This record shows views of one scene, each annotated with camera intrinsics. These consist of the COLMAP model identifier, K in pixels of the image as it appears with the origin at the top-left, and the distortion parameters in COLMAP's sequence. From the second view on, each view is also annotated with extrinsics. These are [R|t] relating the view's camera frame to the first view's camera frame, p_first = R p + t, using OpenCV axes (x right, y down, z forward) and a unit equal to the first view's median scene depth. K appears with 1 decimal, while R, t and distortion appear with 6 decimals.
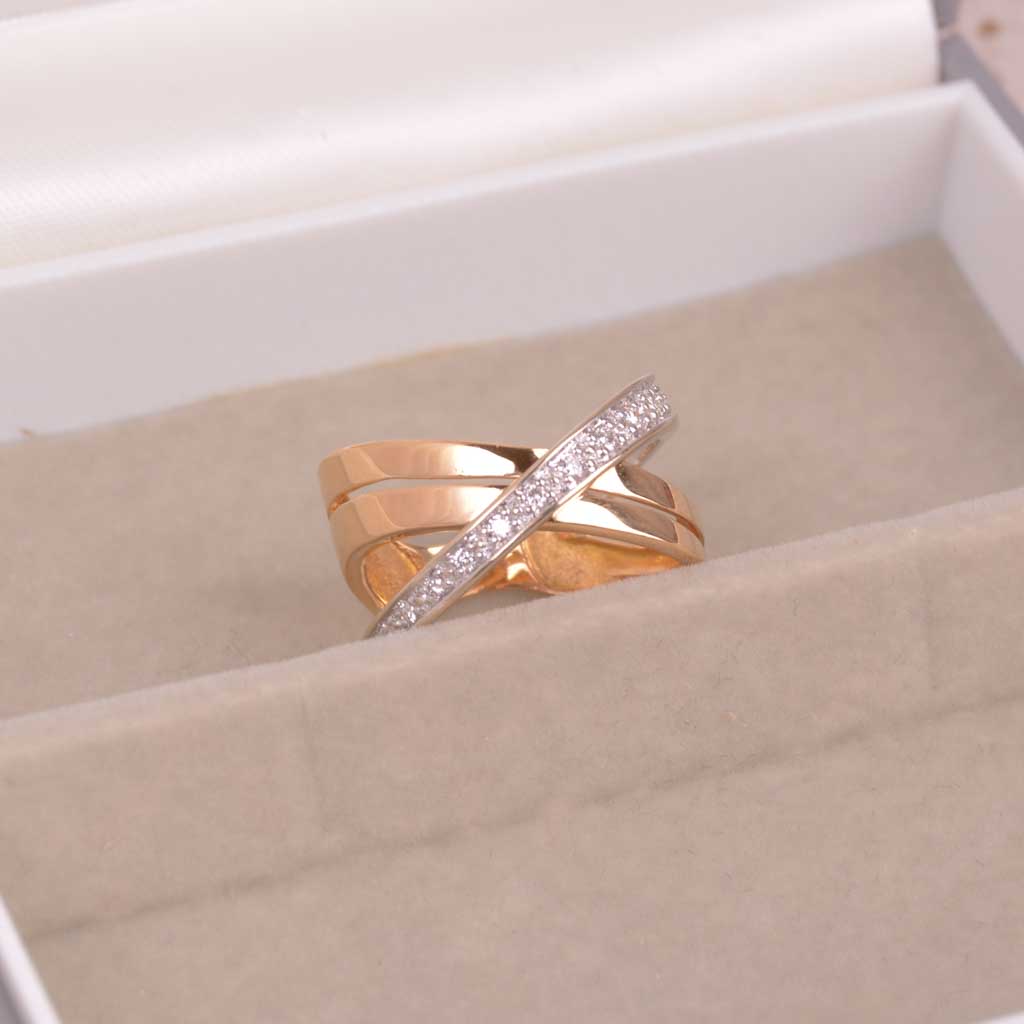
lens RADIAL K [[5493.2, 0, 511.9], [0, 5493.2, 512.2], [0, 0, 1]] dist [0.067626, 0.000000]
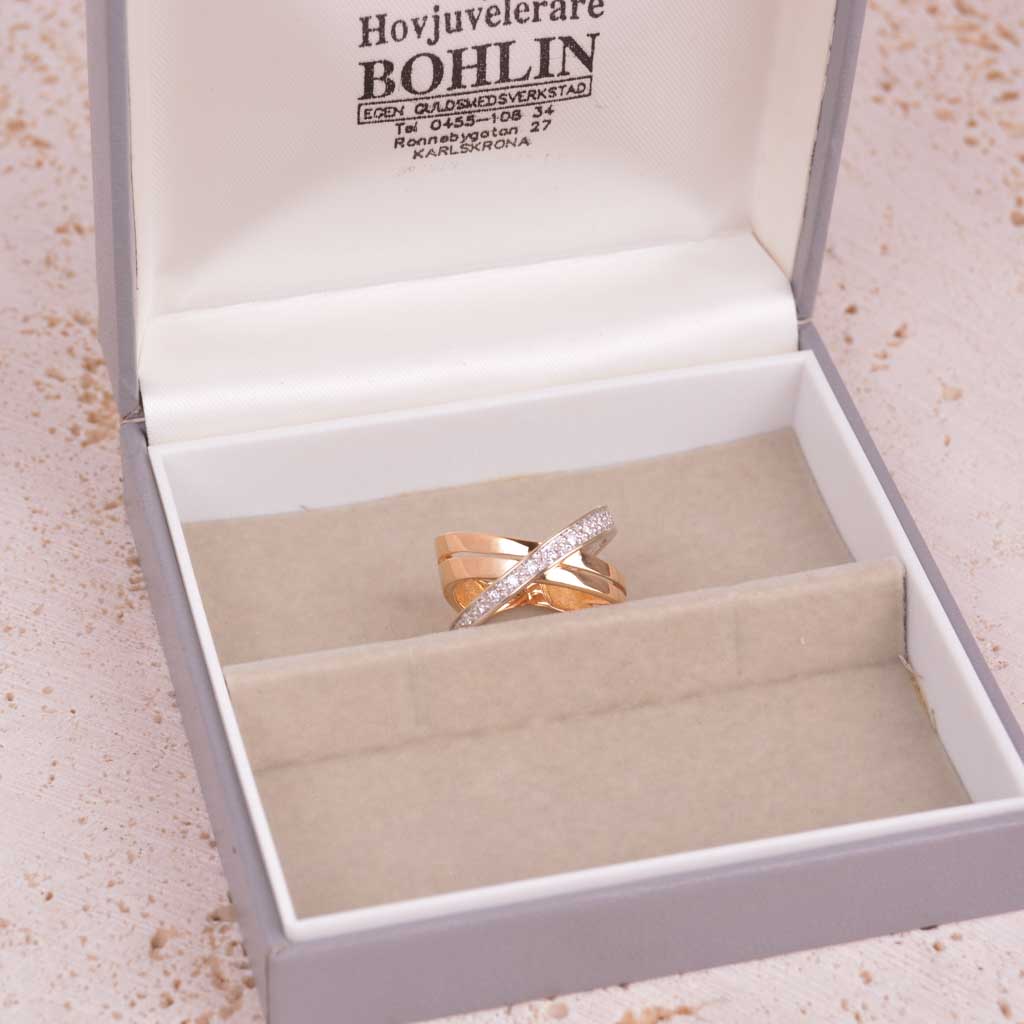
lens RADIAL K [[5493.2, 0, 512.0], [0, 5493.2, 512.0], [0, 0, 1]] dist [0.067626, 0.000000]
pose [[0.985962, 0.066689, -0.153074, 0.297336], [-0.059424, 0.996900, 0.051560, -0.123536], [0.156038, -0.041740, 0.986869, -0.959982]]
